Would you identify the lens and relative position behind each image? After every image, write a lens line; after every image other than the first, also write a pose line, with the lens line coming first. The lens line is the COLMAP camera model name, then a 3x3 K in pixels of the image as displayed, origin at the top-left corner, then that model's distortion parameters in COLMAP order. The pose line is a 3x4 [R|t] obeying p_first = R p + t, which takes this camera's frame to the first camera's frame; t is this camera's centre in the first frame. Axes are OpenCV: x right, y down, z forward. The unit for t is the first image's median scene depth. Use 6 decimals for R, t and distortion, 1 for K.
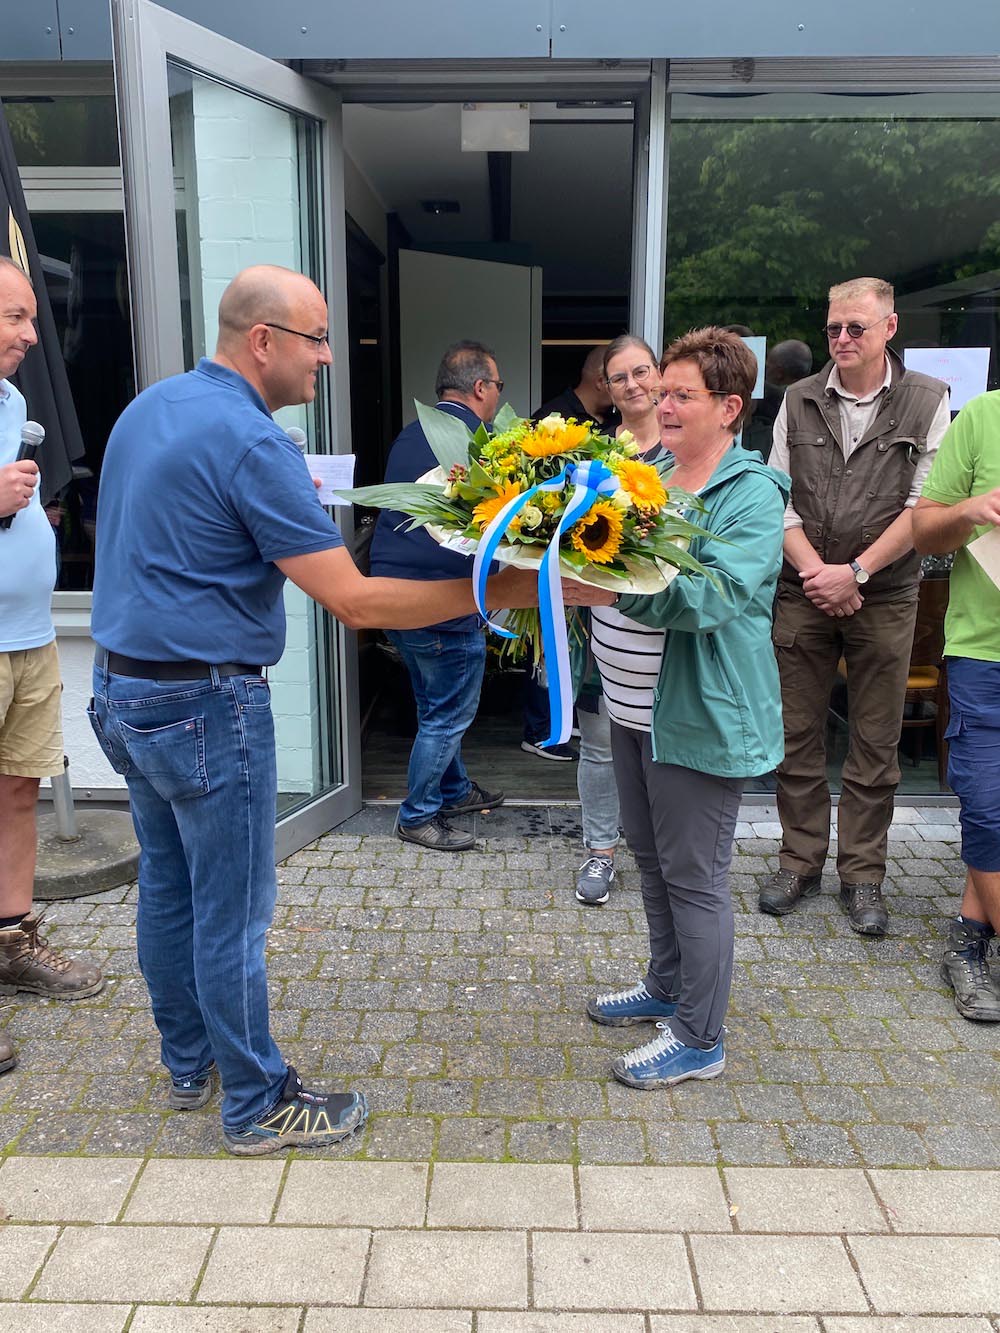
lens RADIAL K [[1160.3, 0, 491.0], [0, 1160.3, 676.3], [0, 0, 1]] dist [0.012194, -0.022239]
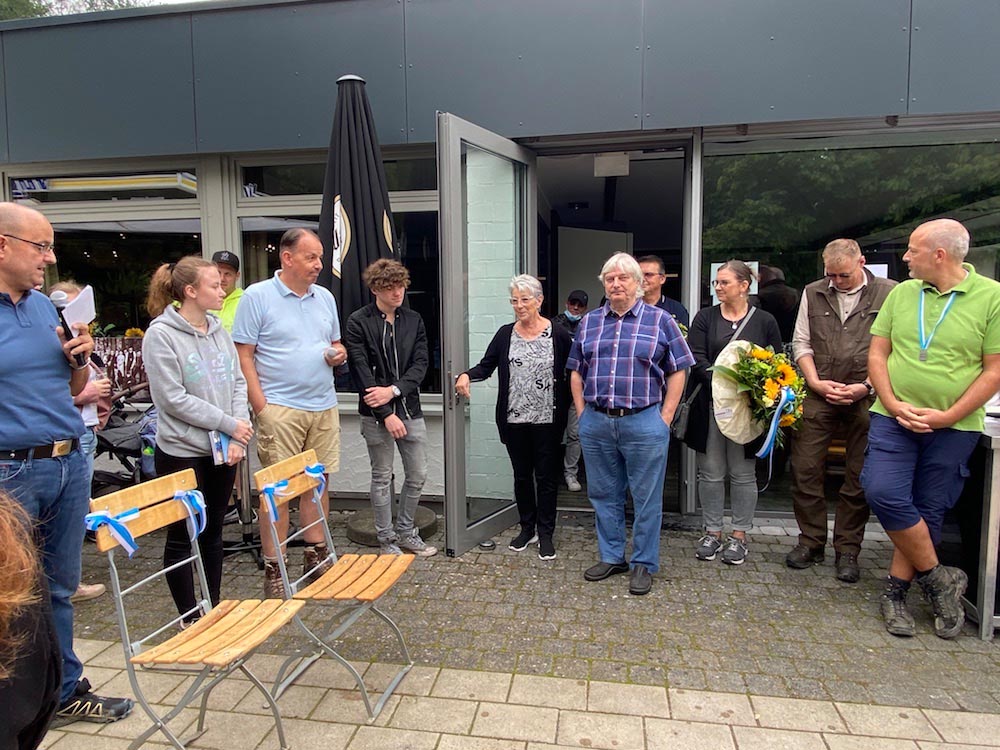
lens RADIAL K [[652.3, 0, 497.6], [0, 652.3, 371.1], [0, 0, 1]] dist [0.046650, -0.051042]
pose [[0.988733, 0.001142, -0.149685, -0.028846], [-0.022262, 0.989972, -0.139499, 0.055409], [0.148025, 0.141260, 0.978843, -0.108845]]
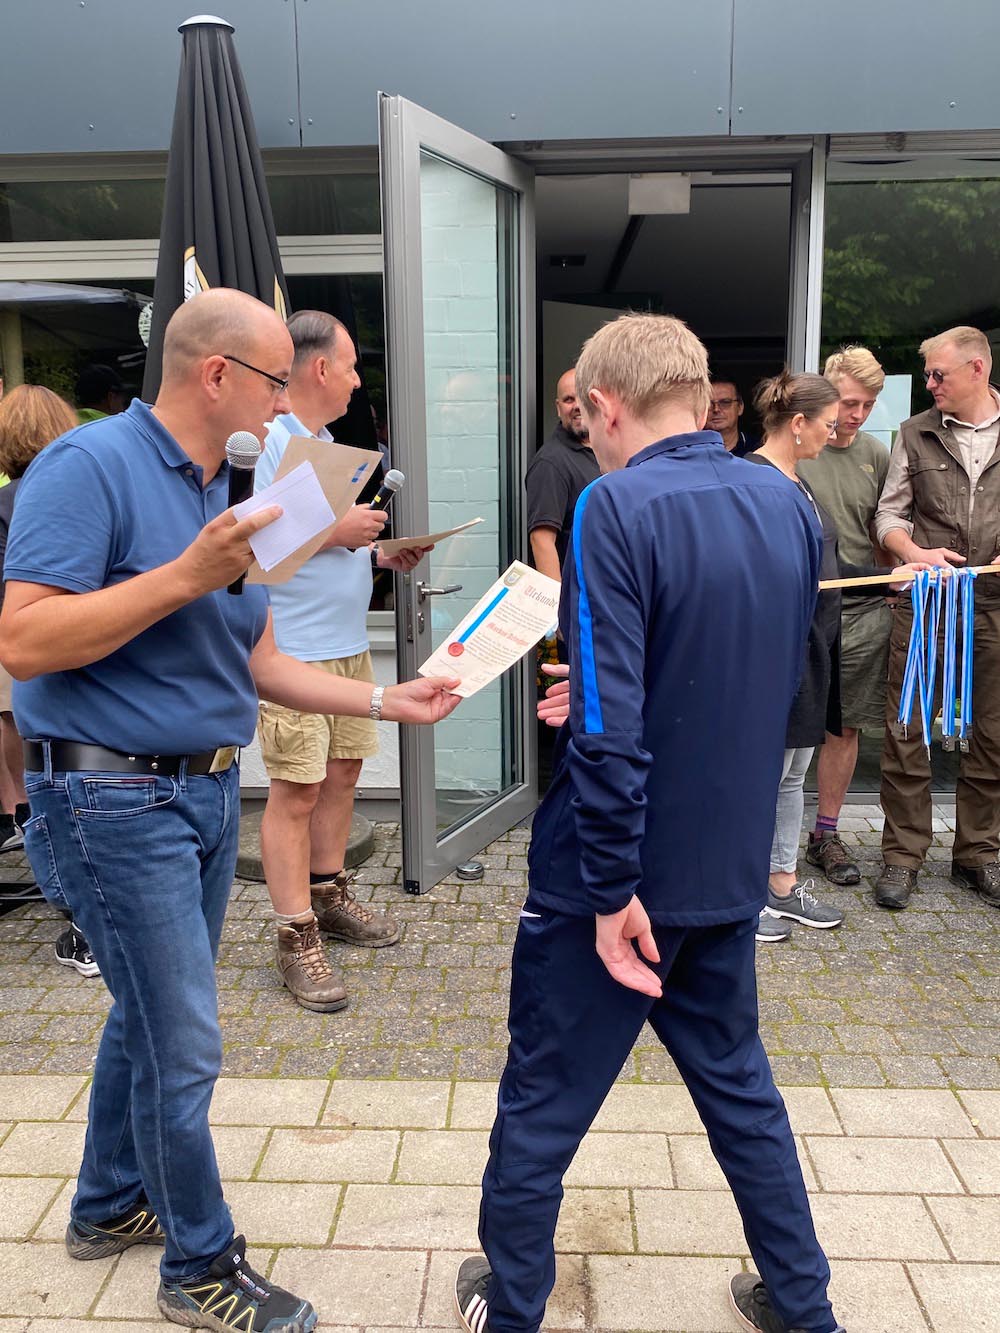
lens RADIAL K [[1160.3, 0, 492.4], [0, 1160.3, 665.7], [0, 0, 1]] dist [0.012194, -0.022239]
pose [[0.999484, -0.008083, -0.031077, -0.168073], [0.006765, 0.999083, -0.042274, 0.037393], [0.031390, 0.042042, 0.998623, -0.137361]]
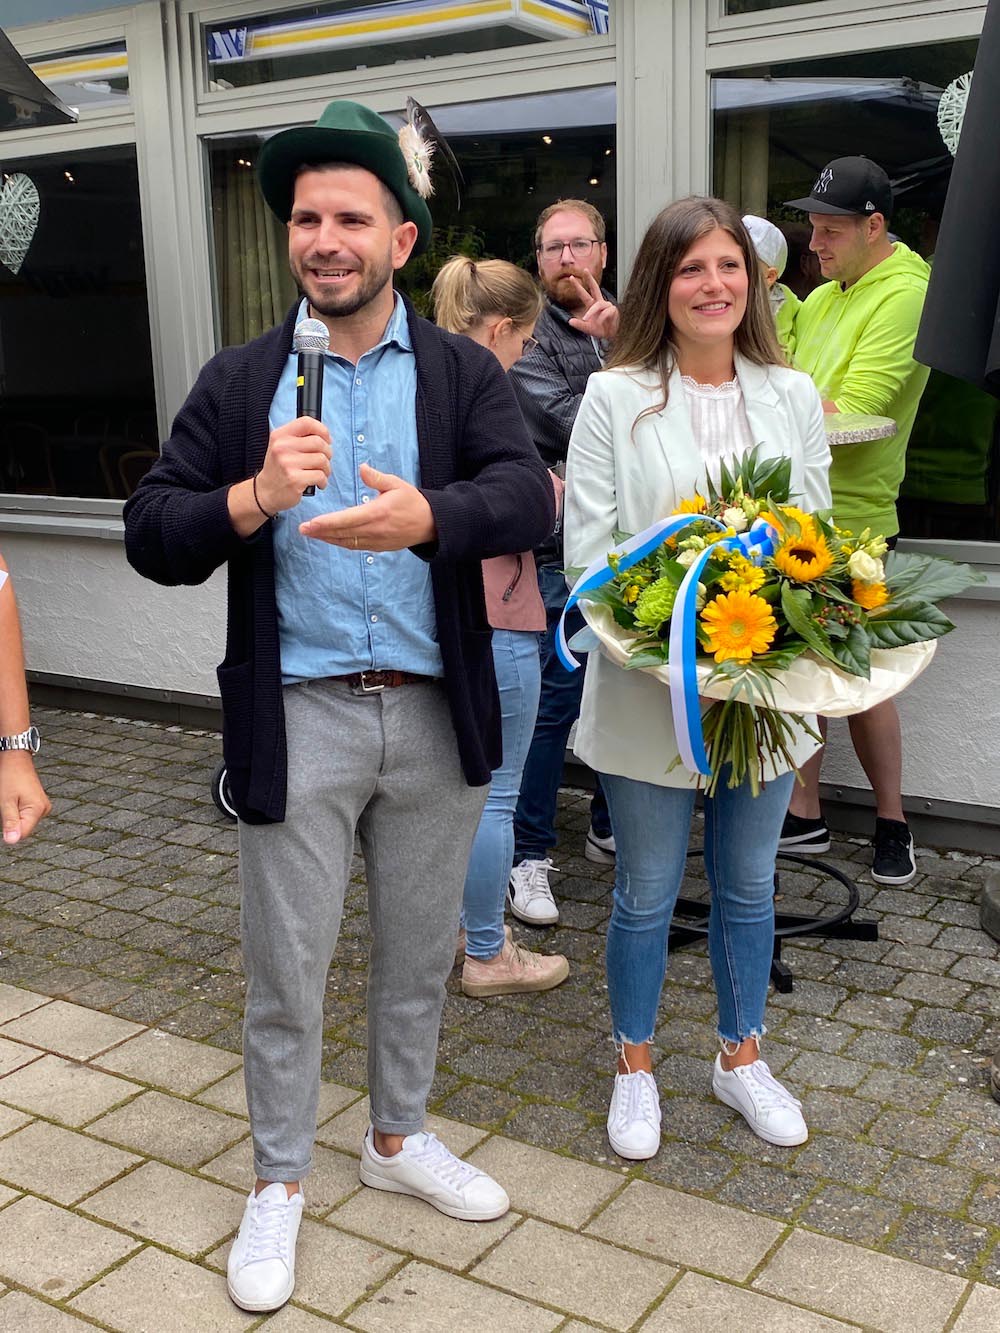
lens RADIAL K [[1549.4, 0, 471.6], [0, 1549.4, 649.9], [0, 0, 1]] dist [0.003030, 0.000000]
pose [[0.841296, 0.083154, -0.534140, -0.243350], [-0.094231, 0.995529, 0.006564, 0.027152], [0.532298, 0.044810, 0.845370, -0.017731]]
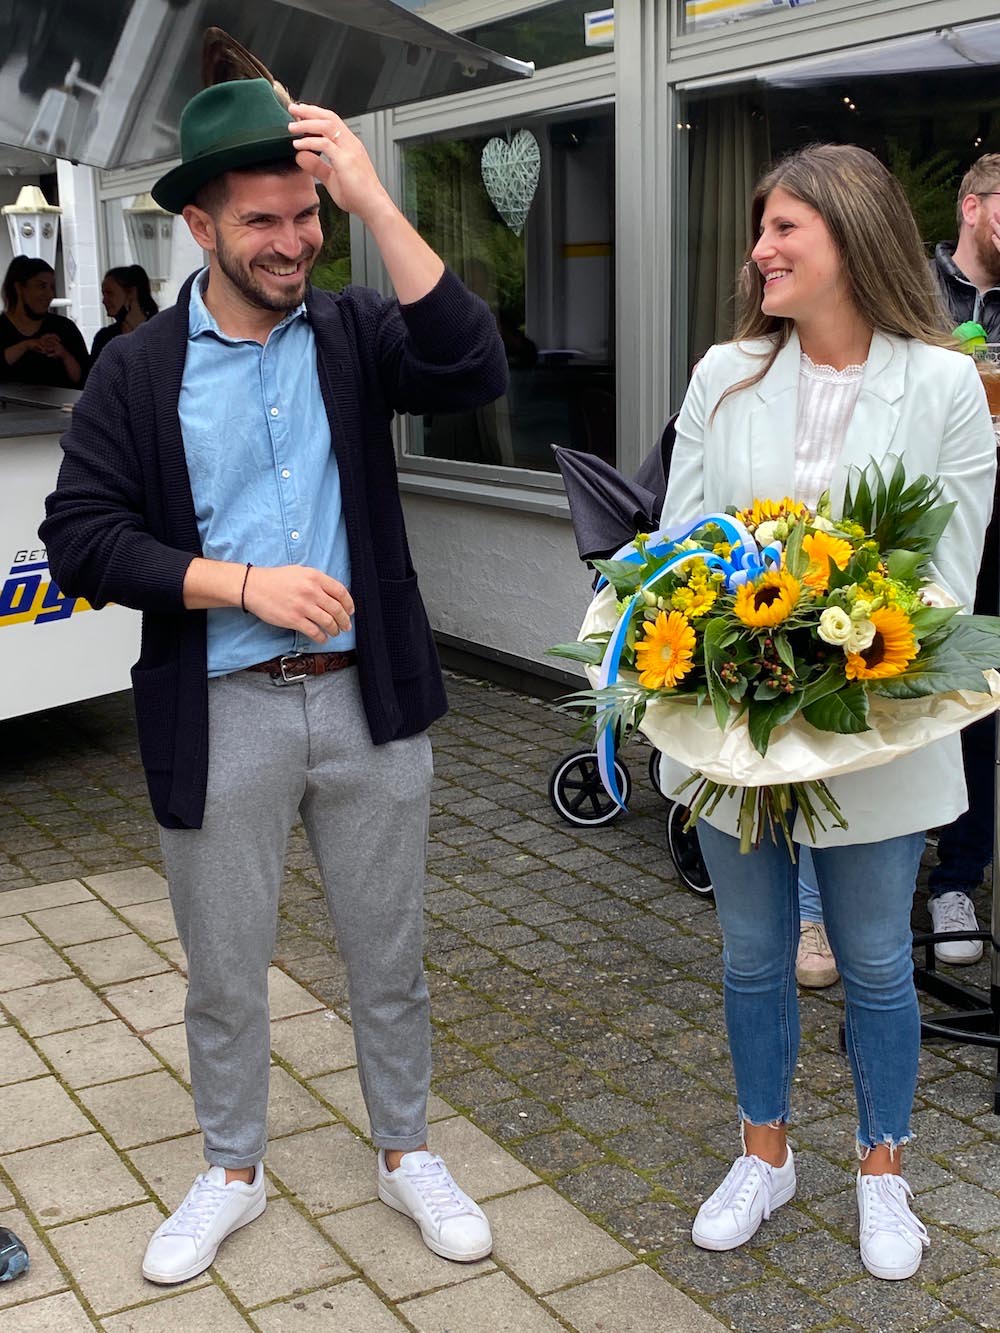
lens RADIAL K [[1746.7, 0, 475.5], [0, 1746.7, 648.3], [0, 0, 1]] dist [0.023024, 0.000000]
pose [[0.505701, 0.149724, -0.849617, 0.043139], [-0.176459, 0.981955, 0.068016, -0.023368], [0.844470, 0.115527, 0.522996, 0.219497]]
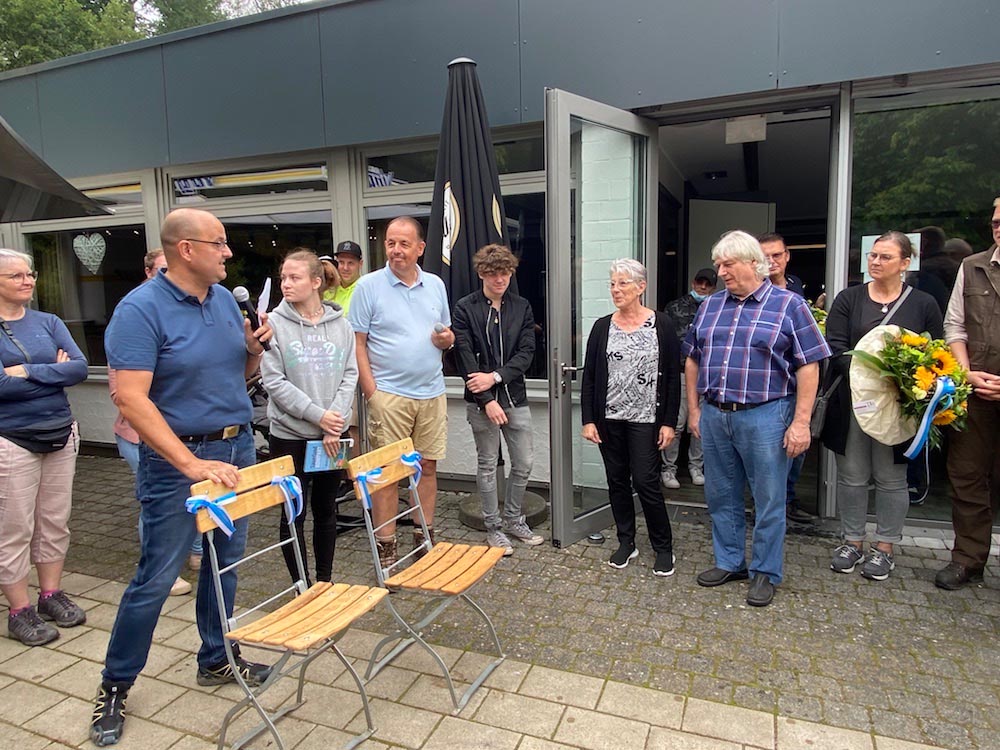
lens RADIAL K [[652.3, 0, 495.9], [0, 652.3, 370.9], [0, 0, 1]] dist [0.046650, -0.051042]
pose [[0.933030, 0.018909, -0.359302, 0.021881], [-0.057434, 0.993640, -0.096851, 0.031194], [0.355186, 0.111002, 0.928182, -0.065769]]
